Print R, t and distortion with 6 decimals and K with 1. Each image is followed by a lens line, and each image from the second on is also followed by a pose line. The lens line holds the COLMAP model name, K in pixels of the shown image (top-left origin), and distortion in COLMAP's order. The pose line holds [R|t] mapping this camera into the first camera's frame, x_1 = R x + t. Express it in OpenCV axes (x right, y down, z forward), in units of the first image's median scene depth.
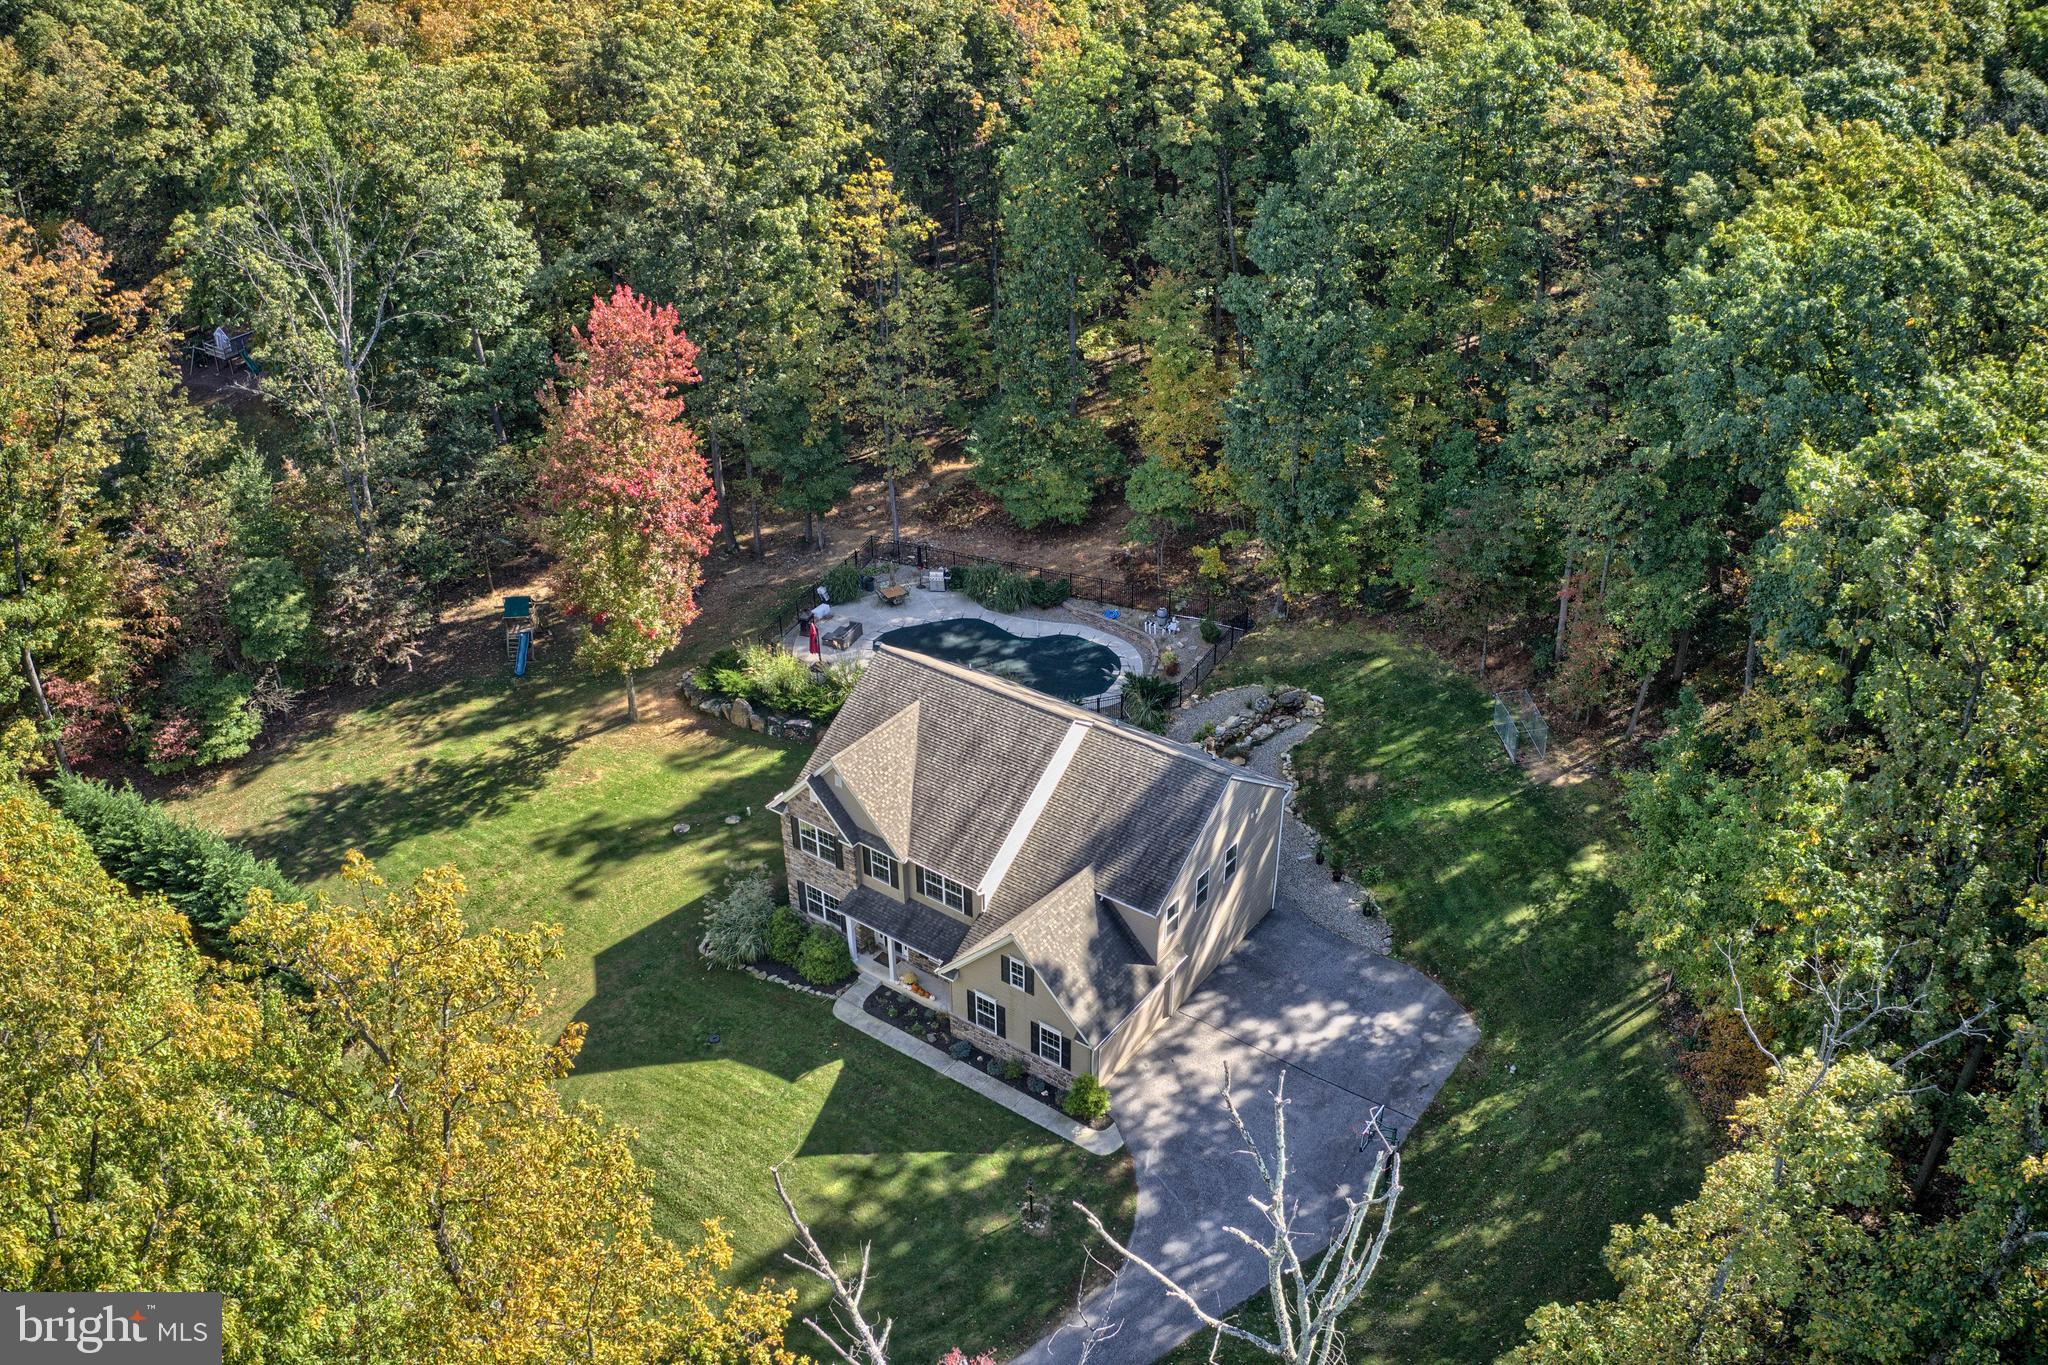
lens RADIAL K [[1618.8, 0, 1012.8], [0, 1618.8, 682.8], [0, 0, 1]] dist [-0.177730, 0.002362]
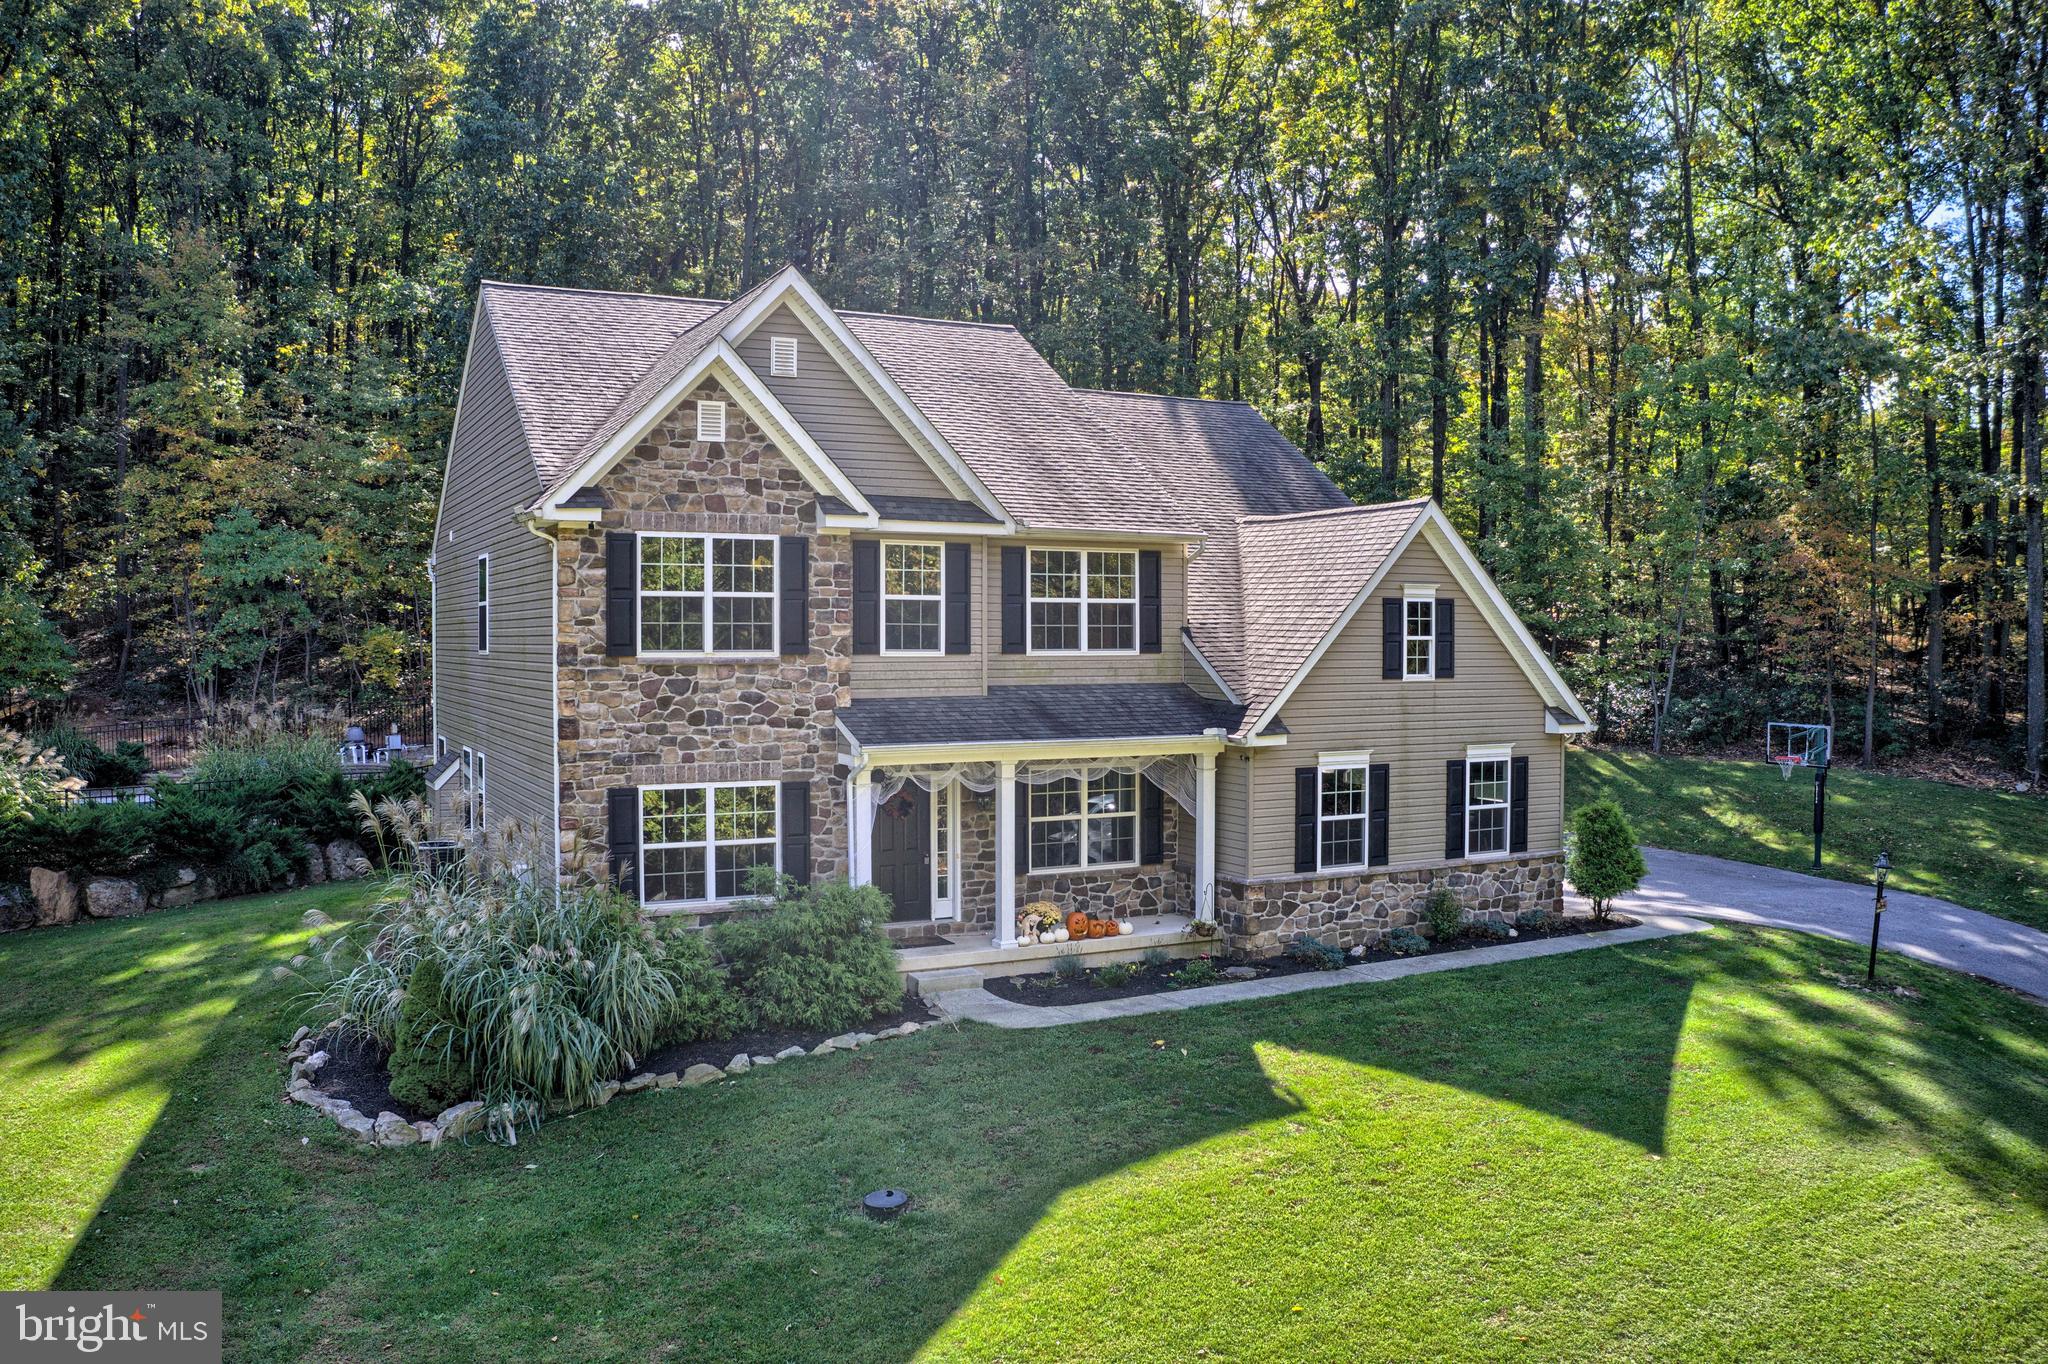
lens RADIAL K [[1618.8, 0, 1016.3], [0, 1618.8, 671.5], [0, 0, 1]] dist [-0.177730, 0.002362]
pose [[0.444437, -0.010054, 0.895754, -0.317236], [0.454027, 0.864518, -0.215567, 0.173710], [-0.772228, 0.502502, 0.388788, 0.689485]]
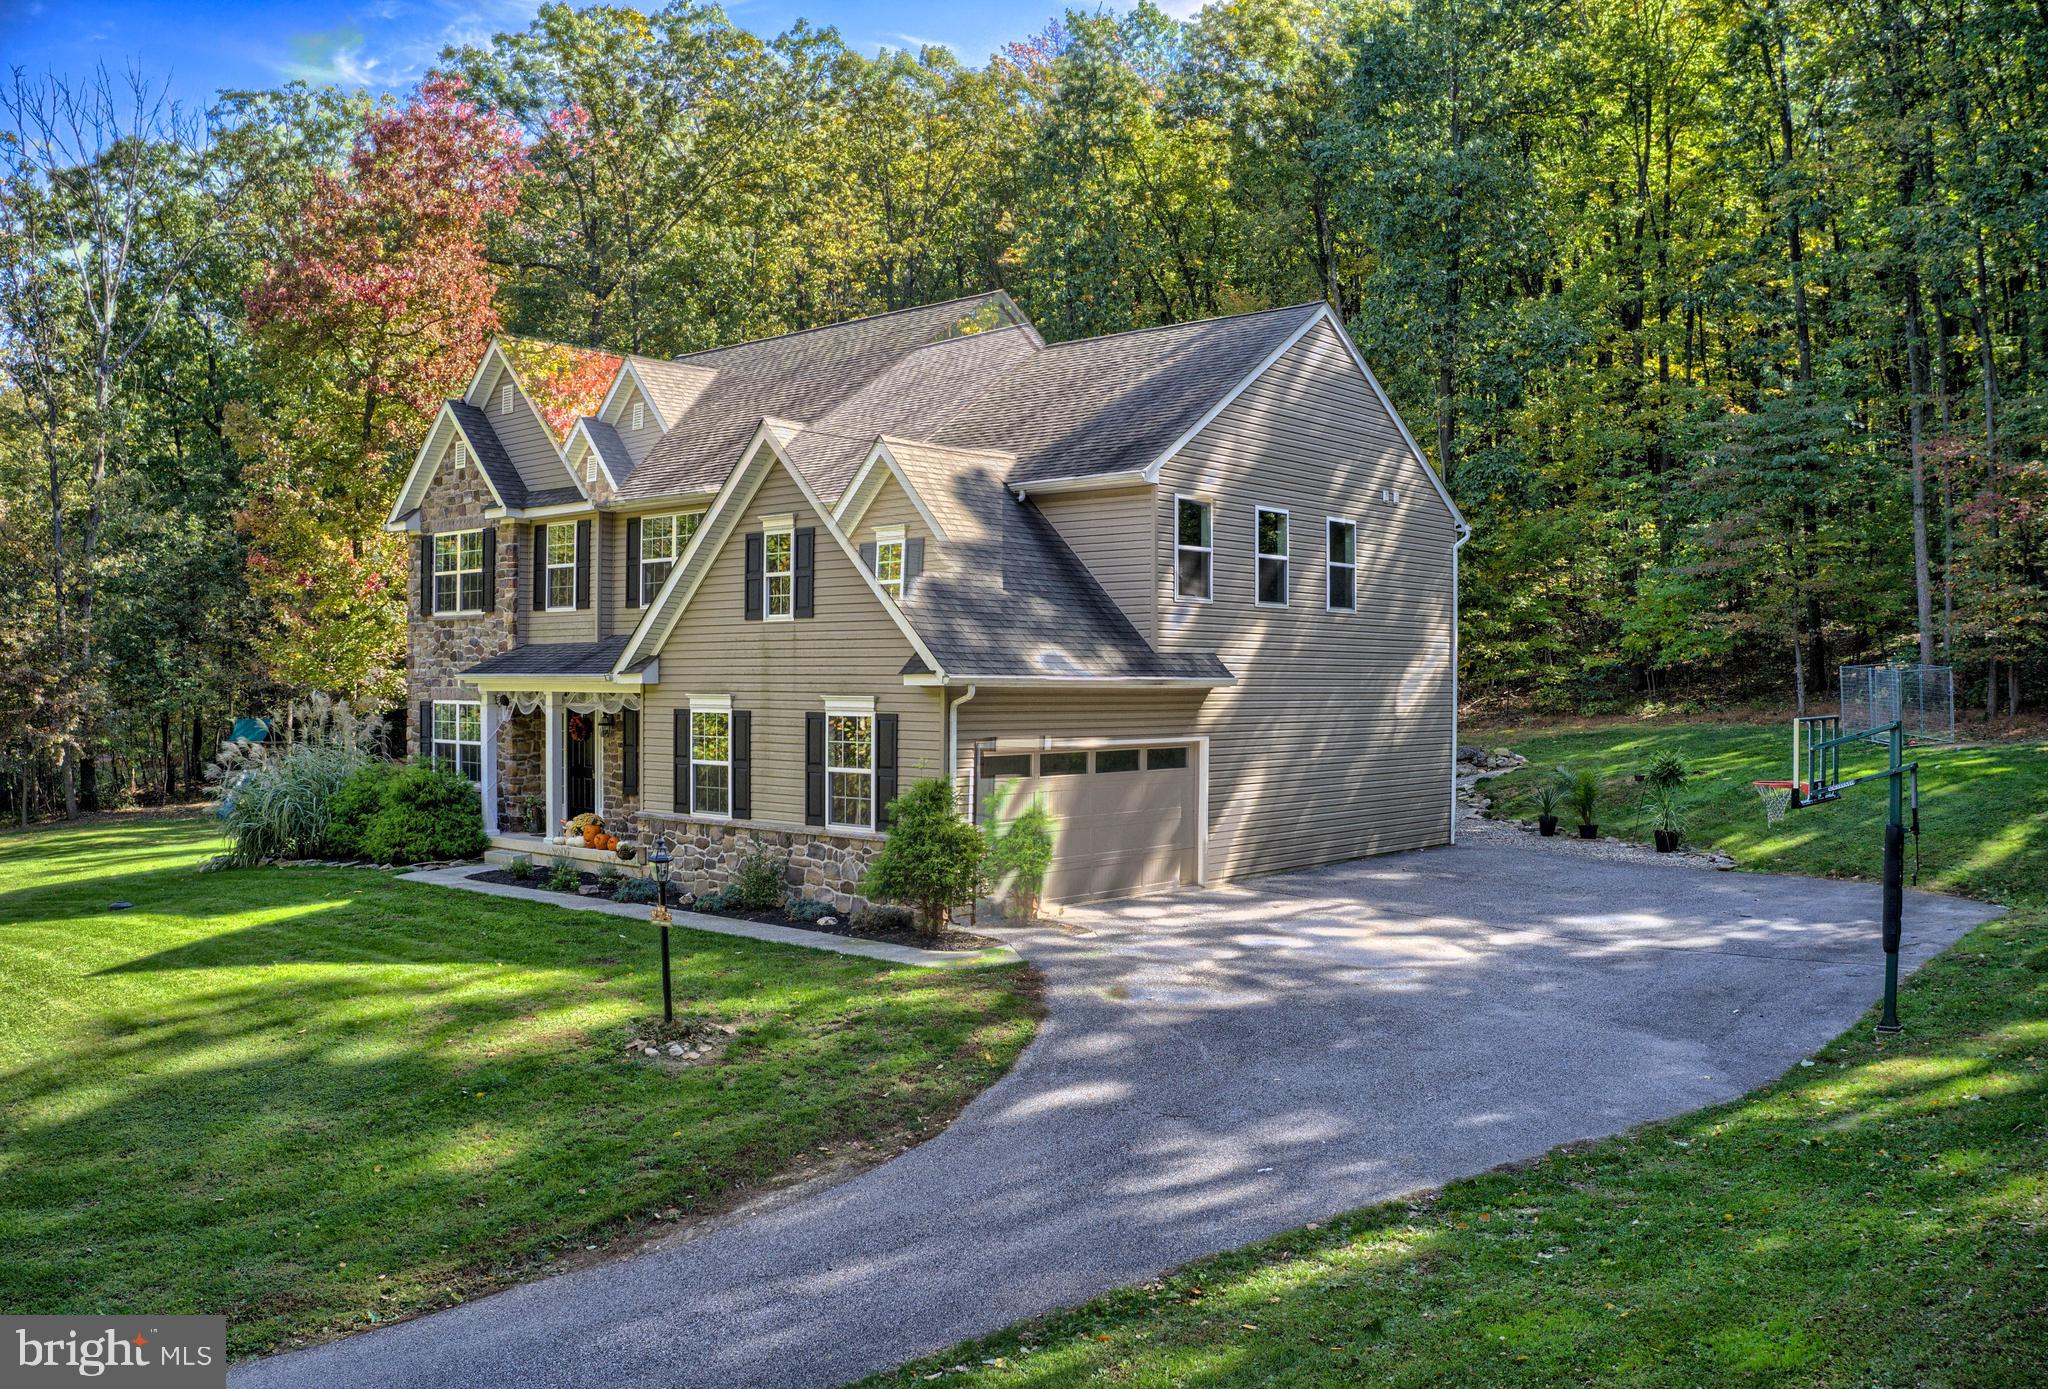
lens RADIAL K [[1701.1, 0, 1020.7], [0, 1701.1, 688.0], [0, 0, 1]] dist [-0.169724, -0.005283]
pose [[0.996485, 0.015455, -0.082330, 0.070909], [-0.055290, 0.859685, -0.507823, 0.305761], [0.062930, 0.510590, 0.857518, 0.499646]]
